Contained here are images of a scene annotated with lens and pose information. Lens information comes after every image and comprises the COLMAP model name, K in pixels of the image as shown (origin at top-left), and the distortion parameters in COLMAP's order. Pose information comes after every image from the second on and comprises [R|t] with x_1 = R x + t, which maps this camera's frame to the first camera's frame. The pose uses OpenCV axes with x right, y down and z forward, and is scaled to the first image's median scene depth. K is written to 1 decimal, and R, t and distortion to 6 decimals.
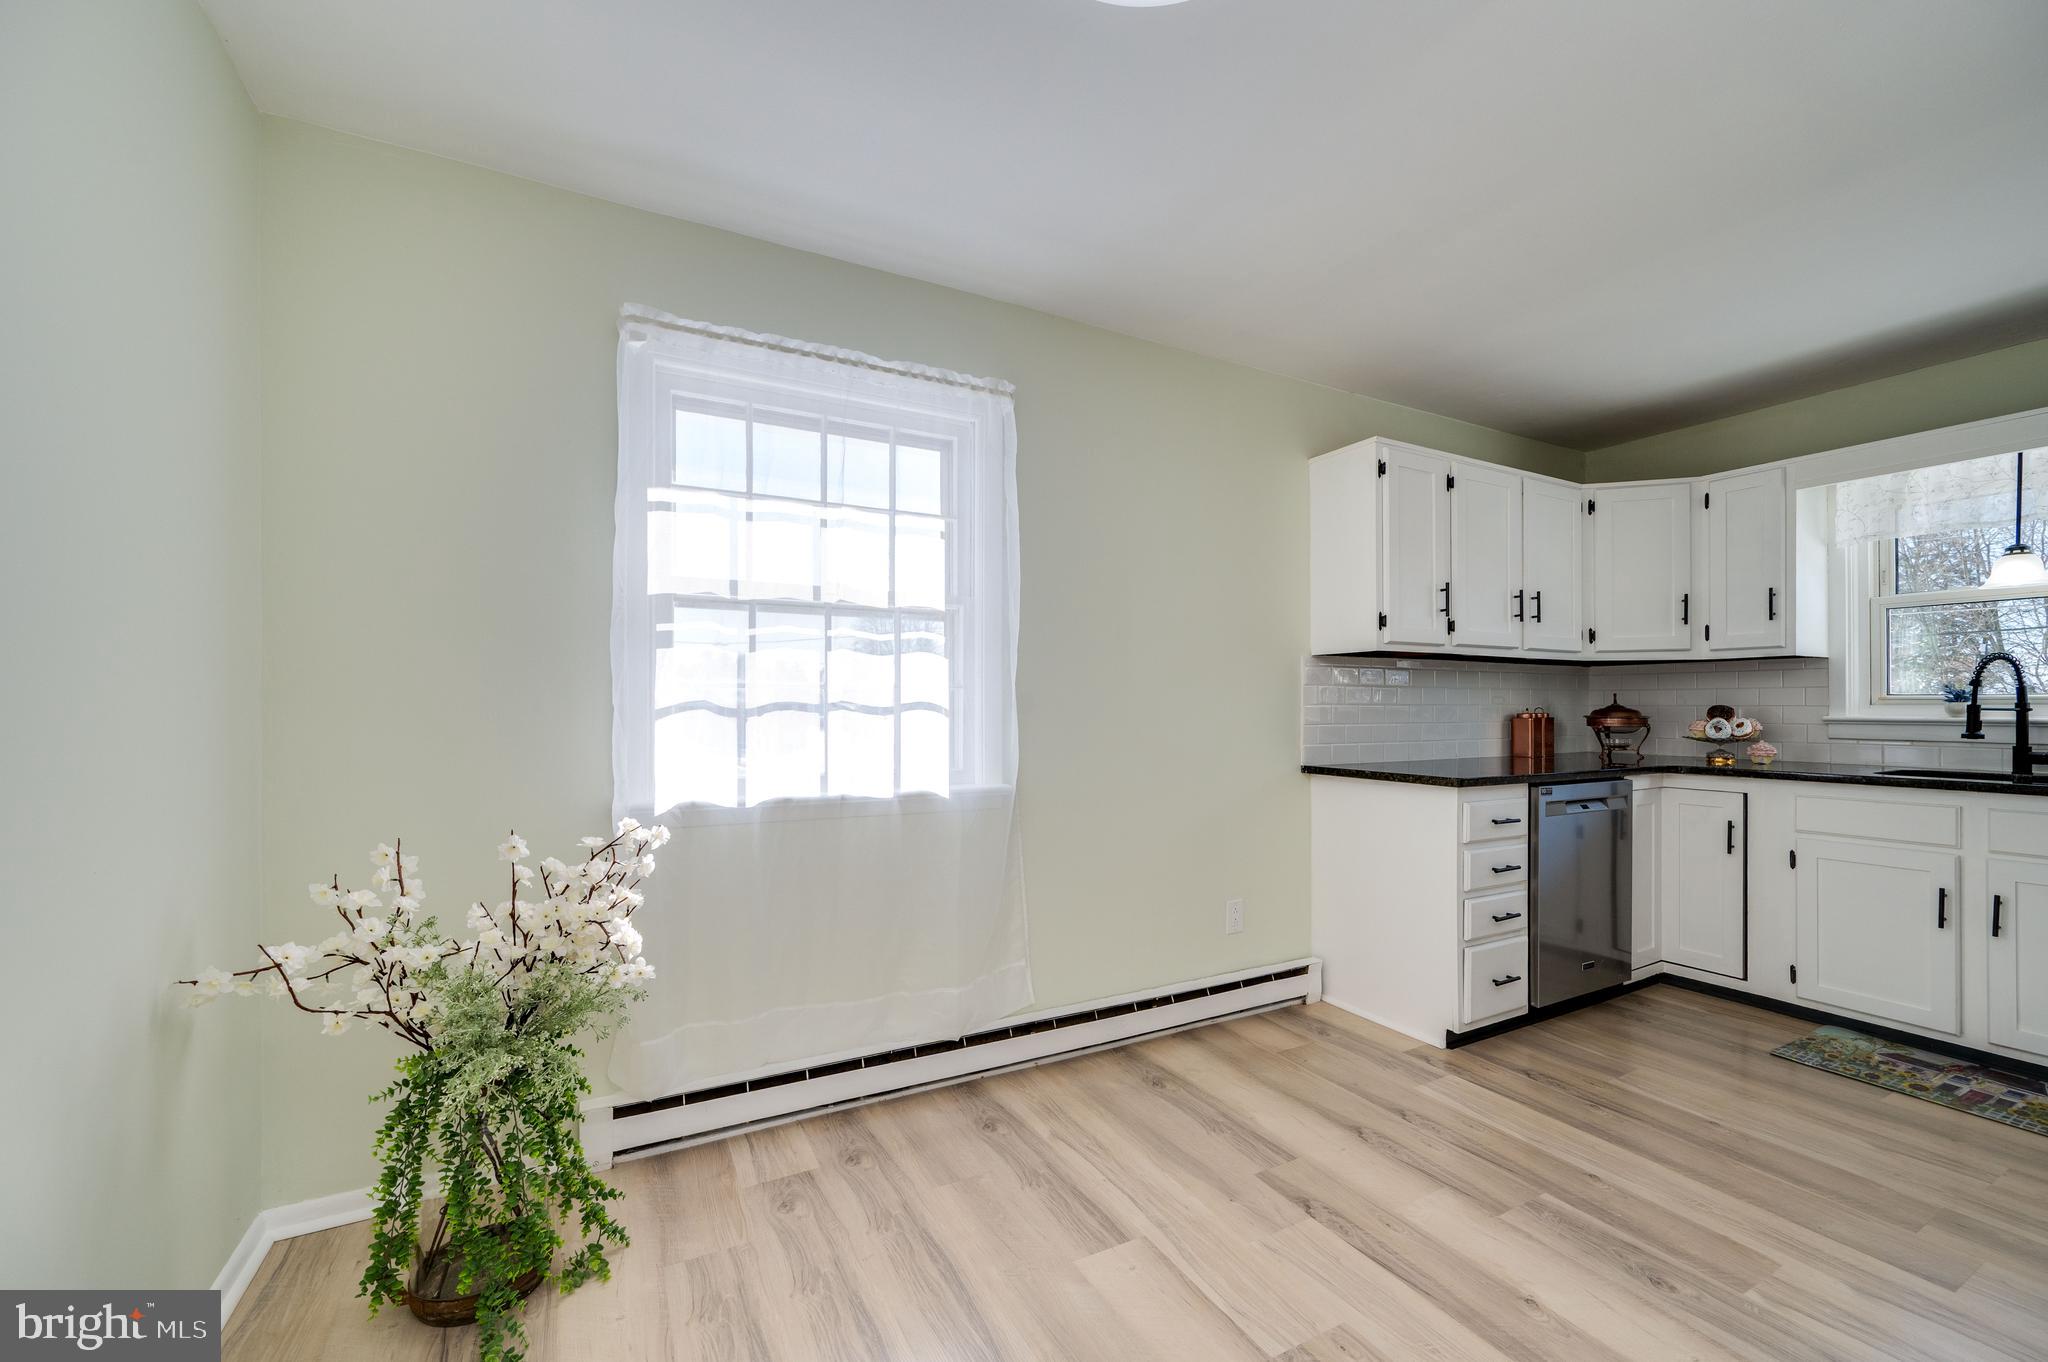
lens RADIAL K [[810.8, 0, 1010.3], [0, 810.8, 703.5], [0, 0, 1]] dist [0.003562, -0.000972]
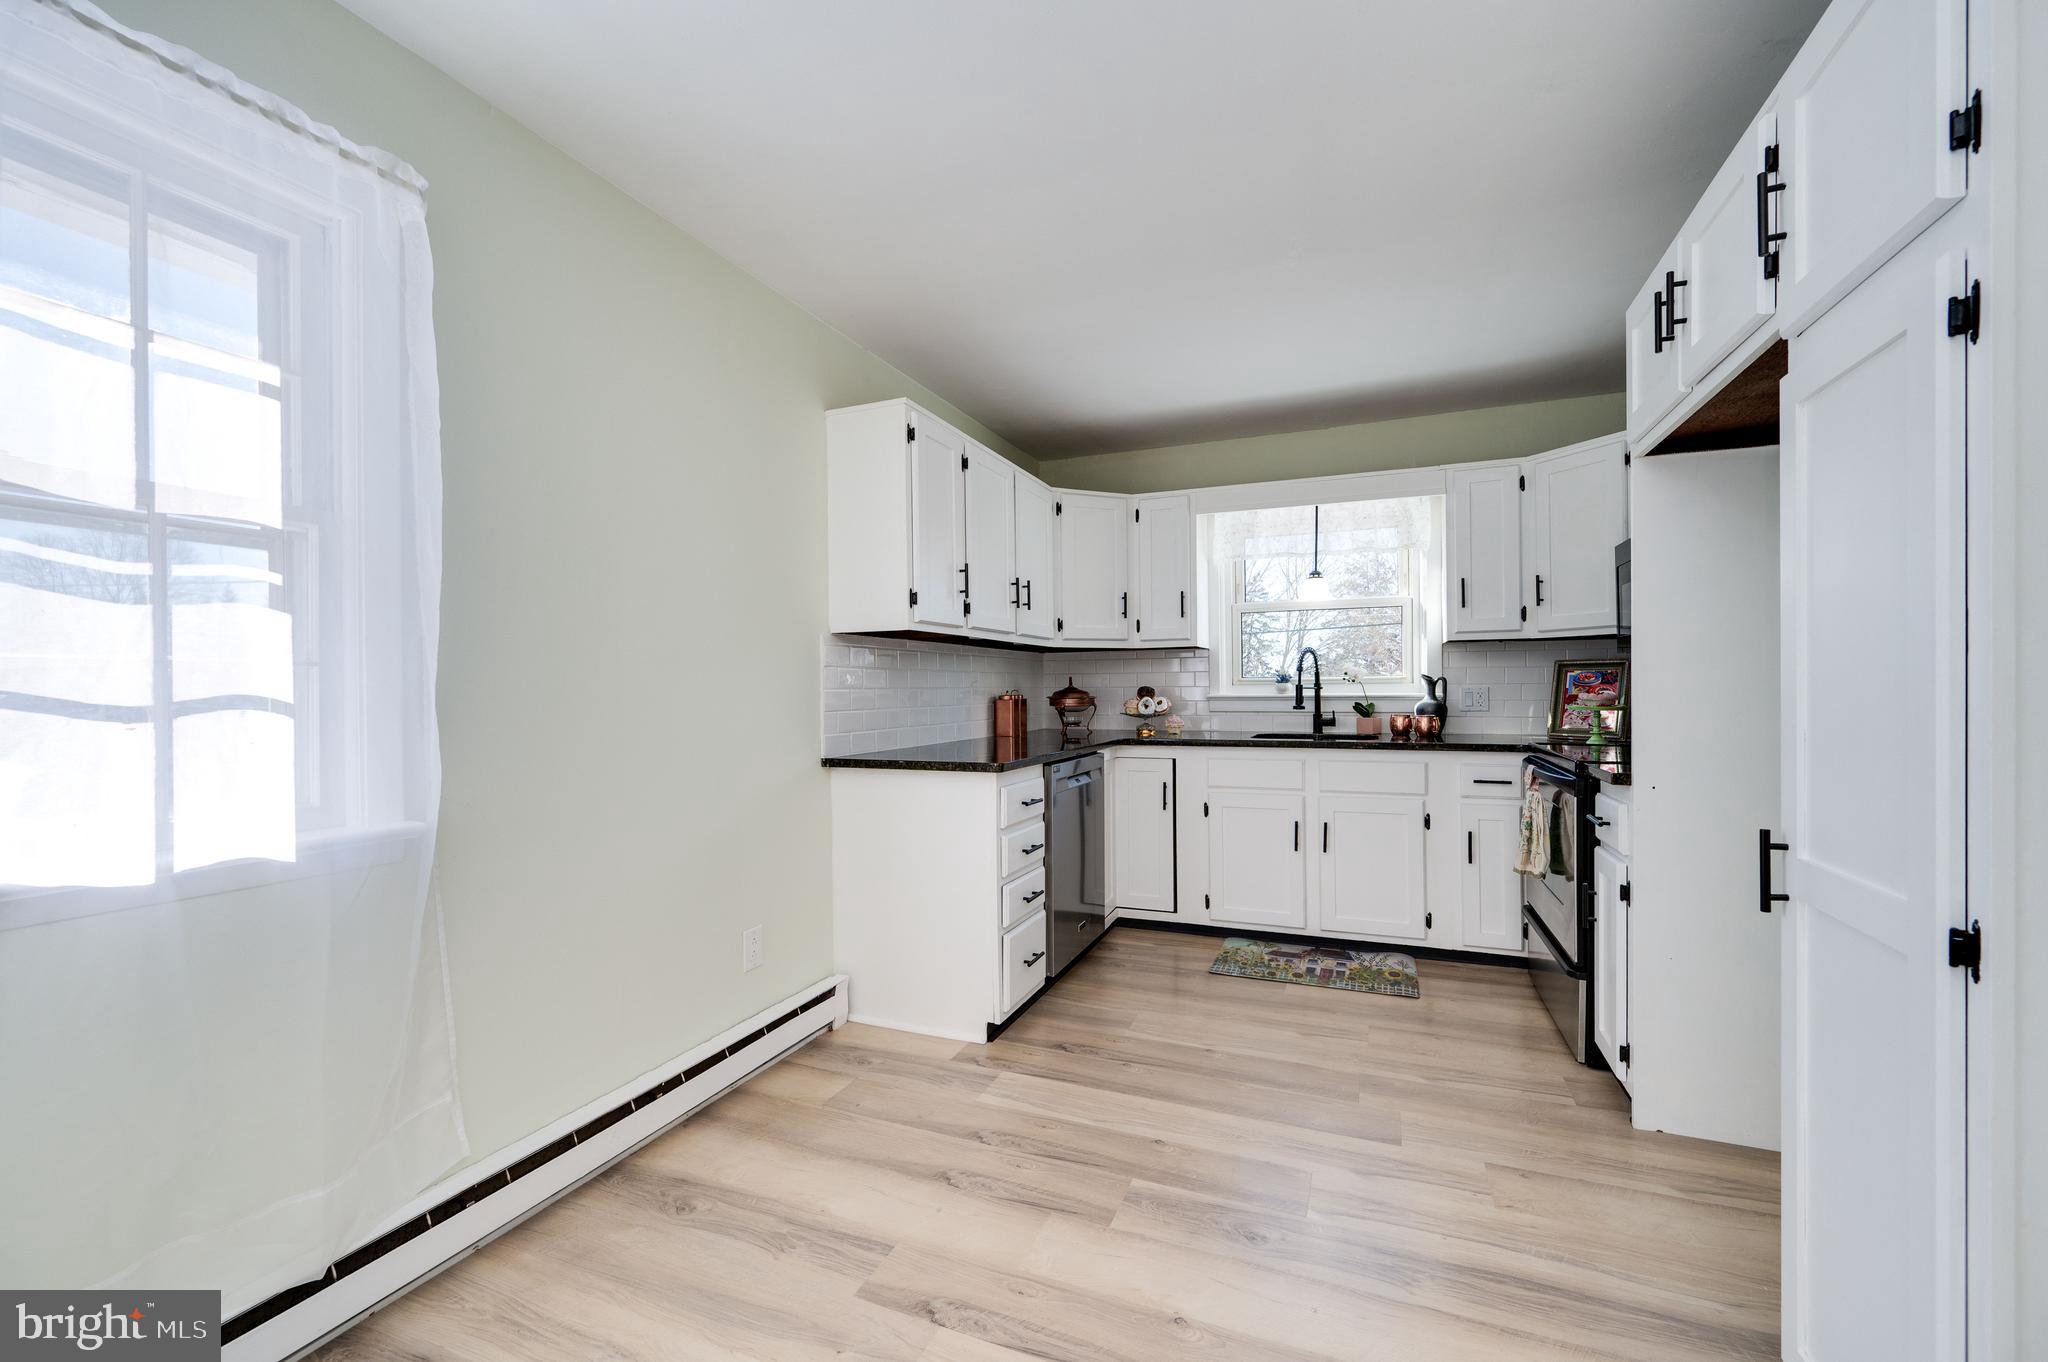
lens RADIAL K [[810.8, 0, 1015.8], [0, 810.8, 687.0], [0, 0, 1]] dist [0.003562, -0.000972]
pose [[0.755022, -0.008668, 0.655642, -0.067367], [0.009030, 0.999955, 0.002821, -0.002212], [-0.655637, 0.003790, 0.755067, 0.240402]]
